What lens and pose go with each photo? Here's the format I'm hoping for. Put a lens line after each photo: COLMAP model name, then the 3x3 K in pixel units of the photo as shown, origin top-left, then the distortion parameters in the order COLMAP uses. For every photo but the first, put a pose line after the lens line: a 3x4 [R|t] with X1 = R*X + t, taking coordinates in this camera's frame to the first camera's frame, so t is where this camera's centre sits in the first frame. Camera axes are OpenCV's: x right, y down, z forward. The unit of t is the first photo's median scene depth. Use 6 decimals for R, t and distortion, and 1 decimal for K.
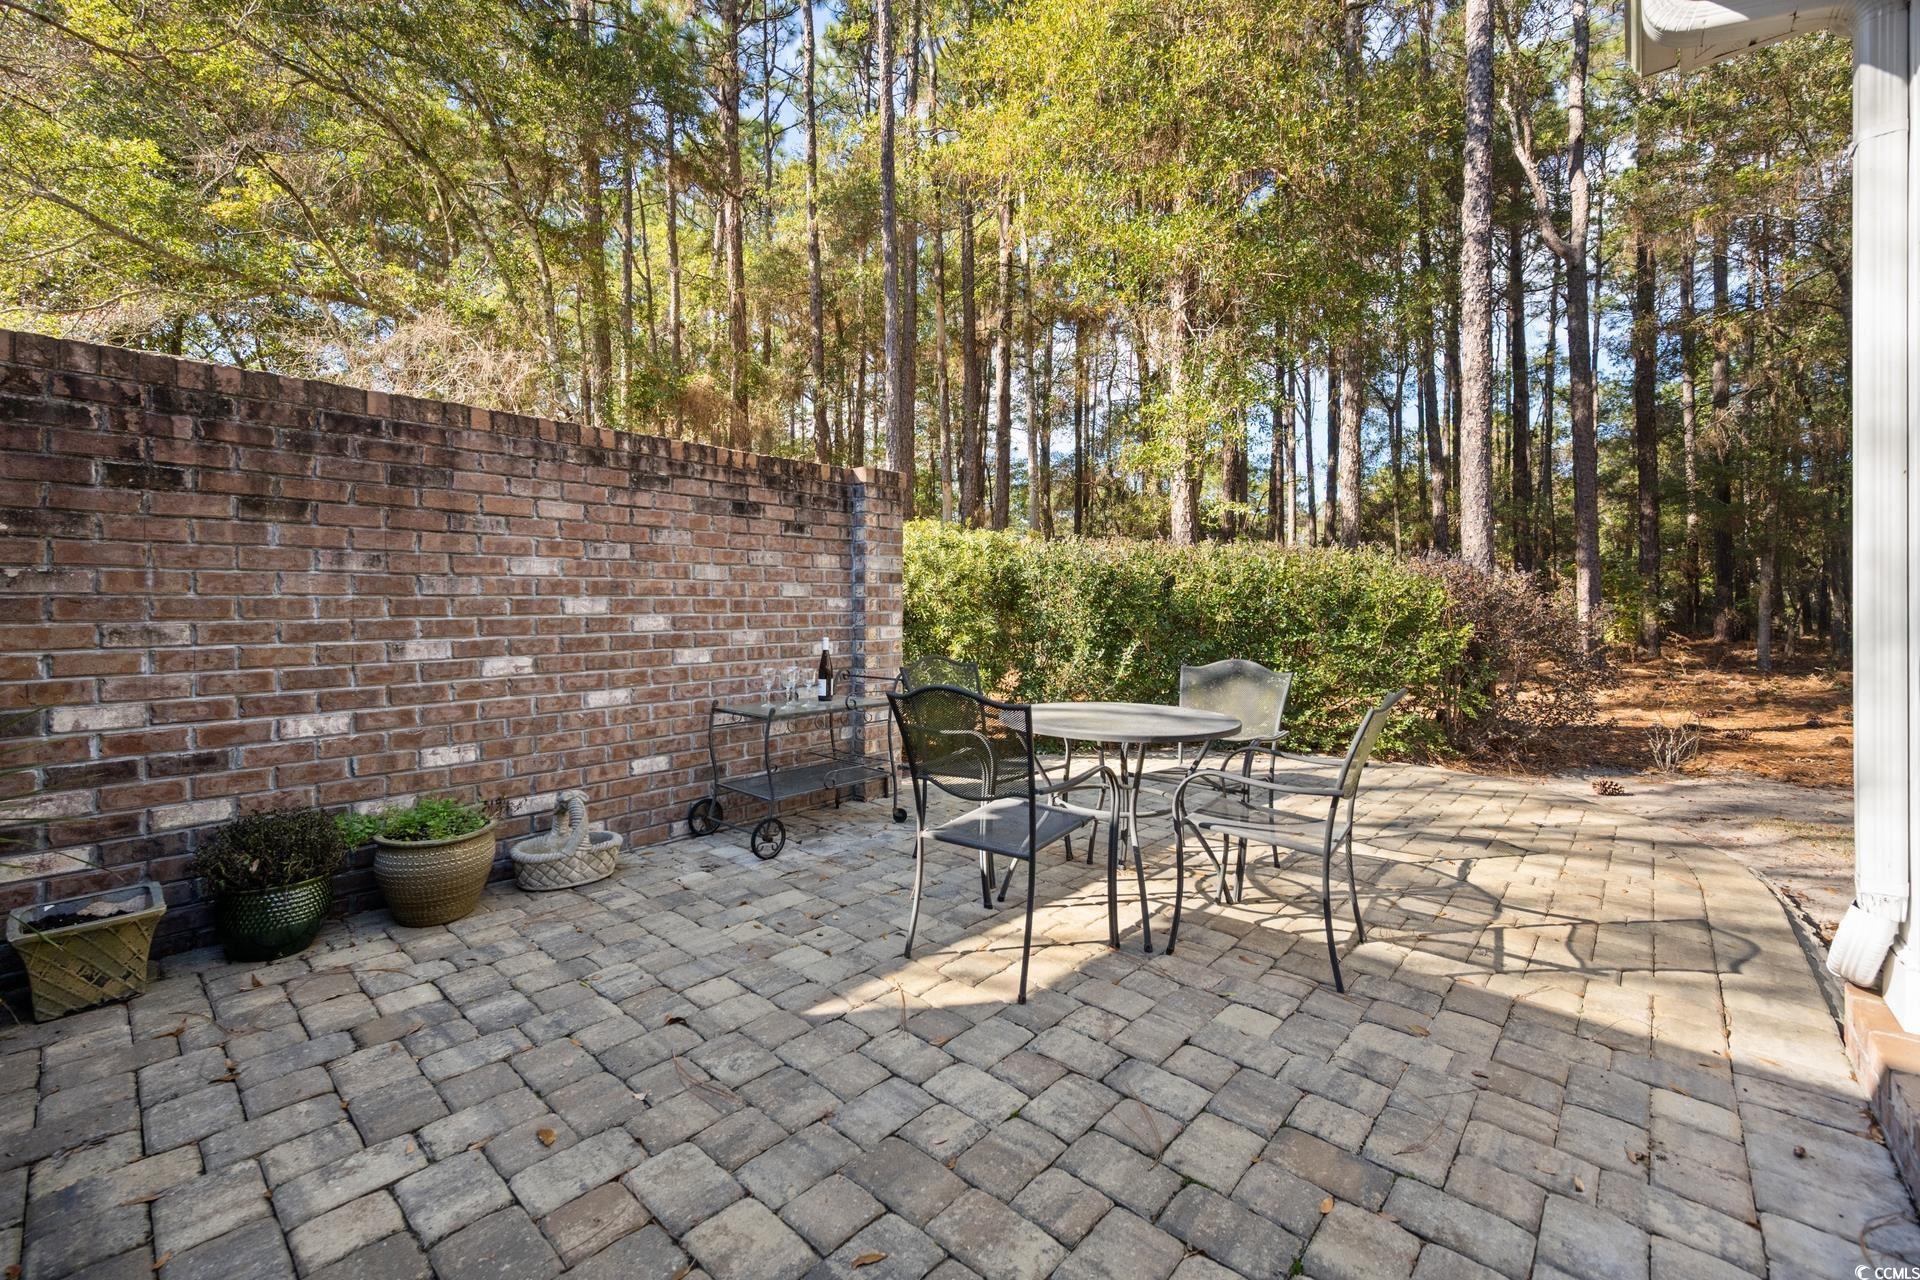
lens RADIAL K [[763.9, 0, 961.9], [0, 763.9, 606.4], [0, 0, 1]] dist [-0.003231, -0.000425]
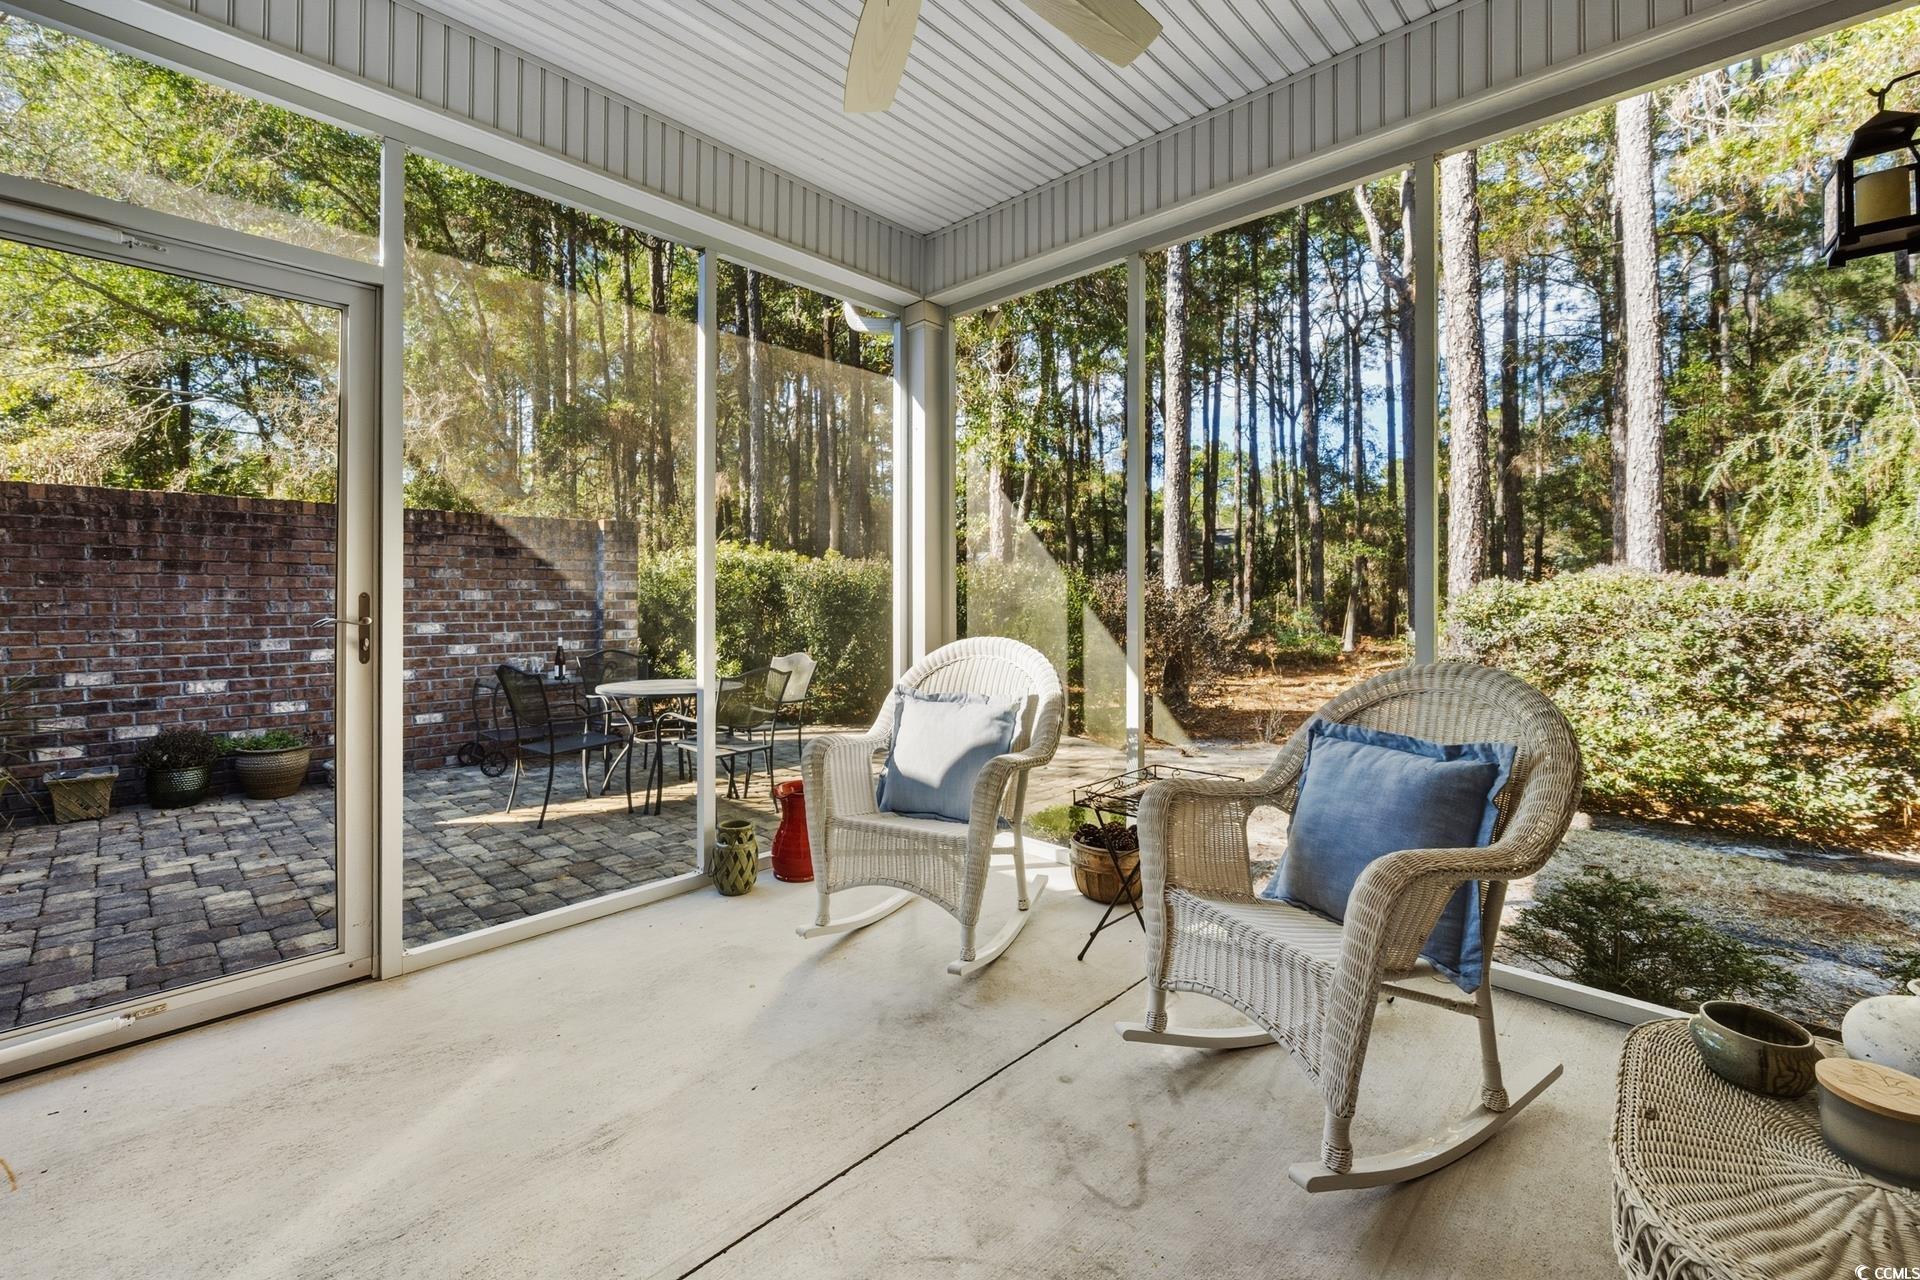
lens RADIAL K [[792.4, 0, 956.8], [0, 792.4, 599.7], [0, 0, 1]] dist [-0.010048, 0.000019]
pose [[0.999451, 0.000118, -0.033140, 0.944777], [-0.000229, 0.999994, -0.003350, -0.041504], [0.033139, 0.003356, 0.999445, -0.760655]]
